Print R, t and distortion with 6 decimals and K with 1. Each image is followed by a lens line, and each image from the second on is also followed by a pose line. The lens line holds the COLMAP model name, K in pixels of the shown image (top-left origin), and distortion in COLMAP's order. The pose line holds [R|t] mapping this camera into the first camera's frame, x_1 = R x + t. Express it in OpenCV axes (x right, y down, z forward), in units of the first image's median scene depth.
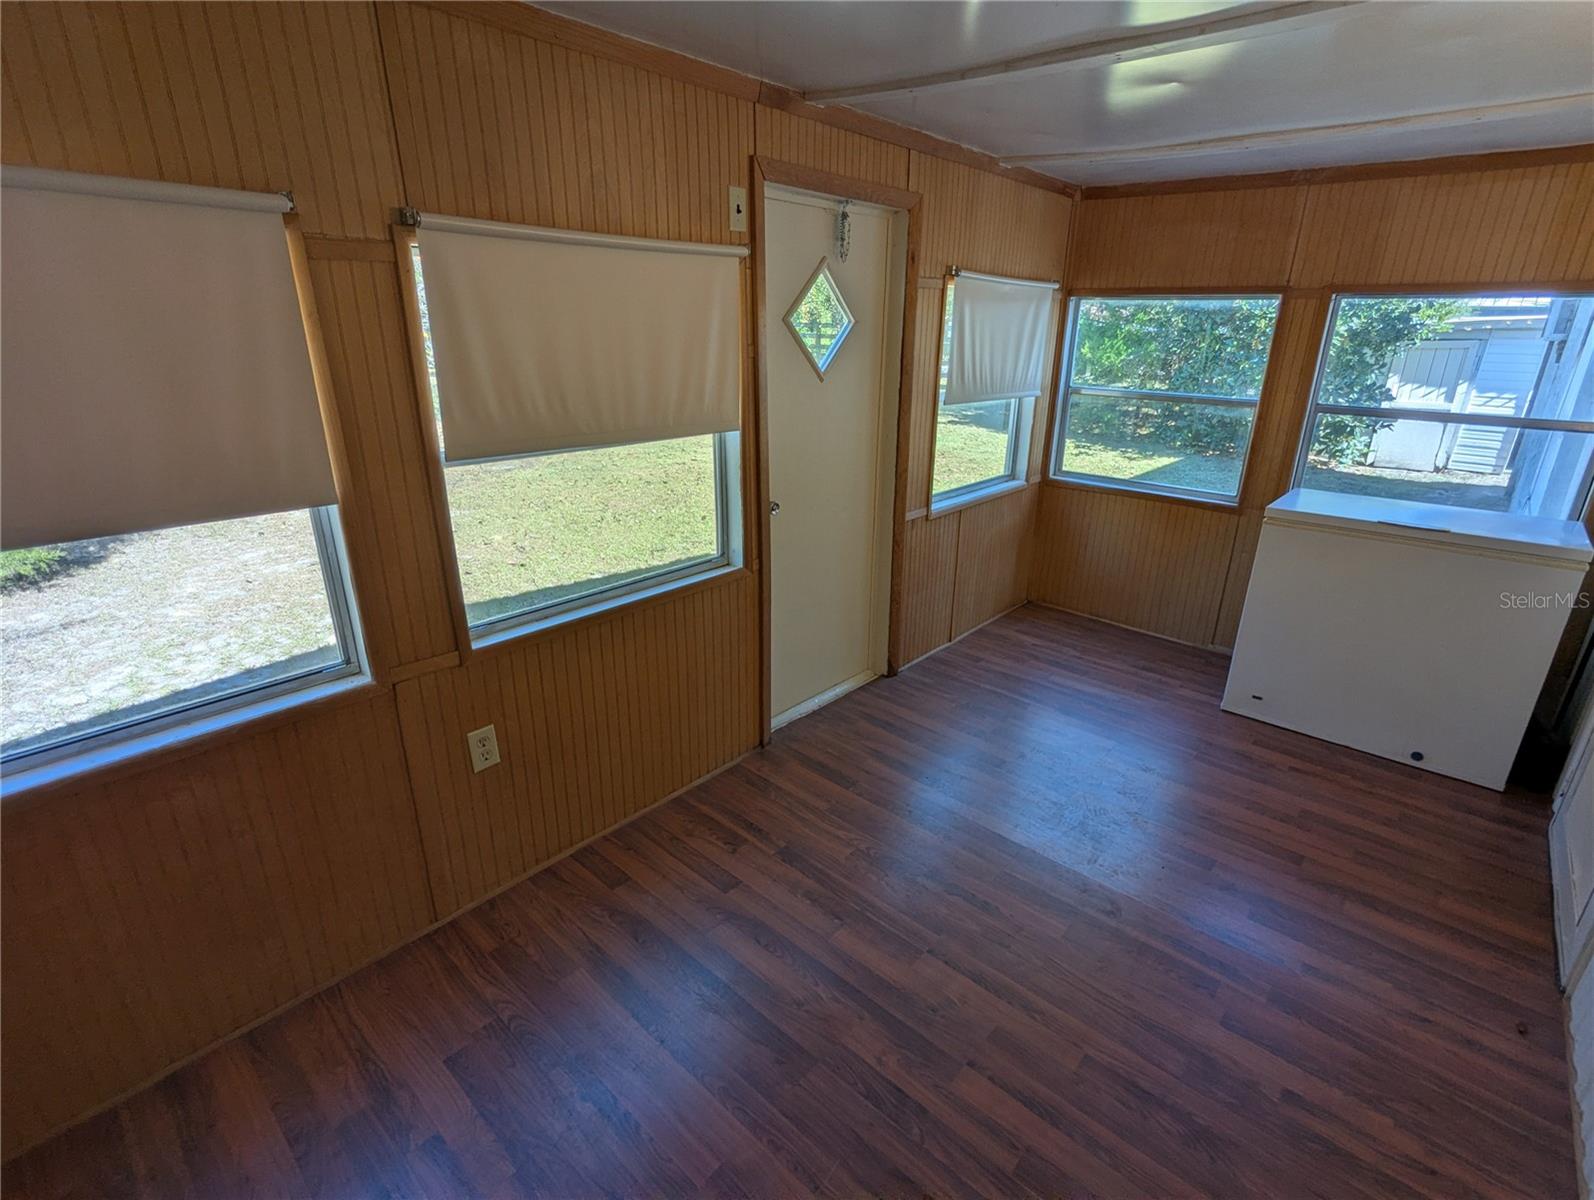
lens RADIAL K [[756.6, 0, 798.8], [0, 756.6, 599.2], [0, 0, 1]] dist [-0.007636, 0.002790]
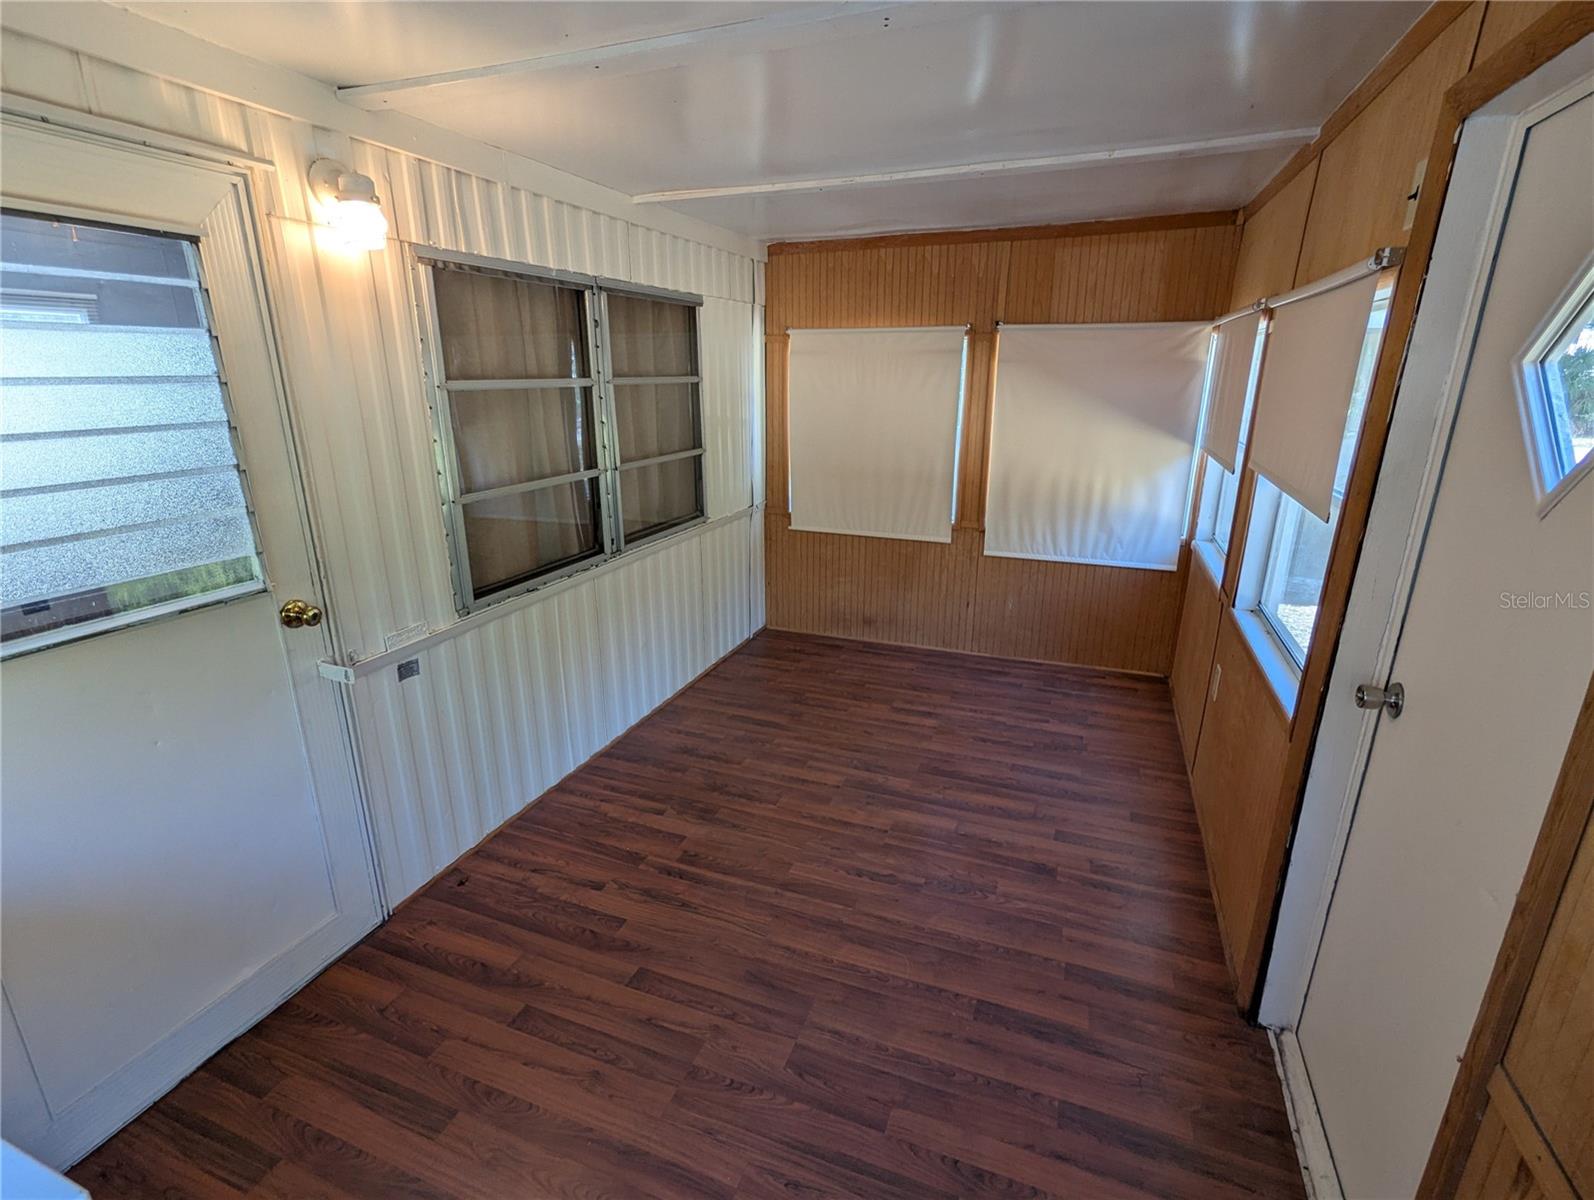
lens RADIAL K [[756.6, 0, 795.4], [0, 756.6, 601.4], [0, 0, 1]] dist [-0.007636, 0.002790]
pose [[-0.934639, 0.096214, -0.342335, 0.721300], [-0.131242, 0.801401, 0.583551, -0.595240], [0.330493, 0.590338, -0.736393, 1.648644]]
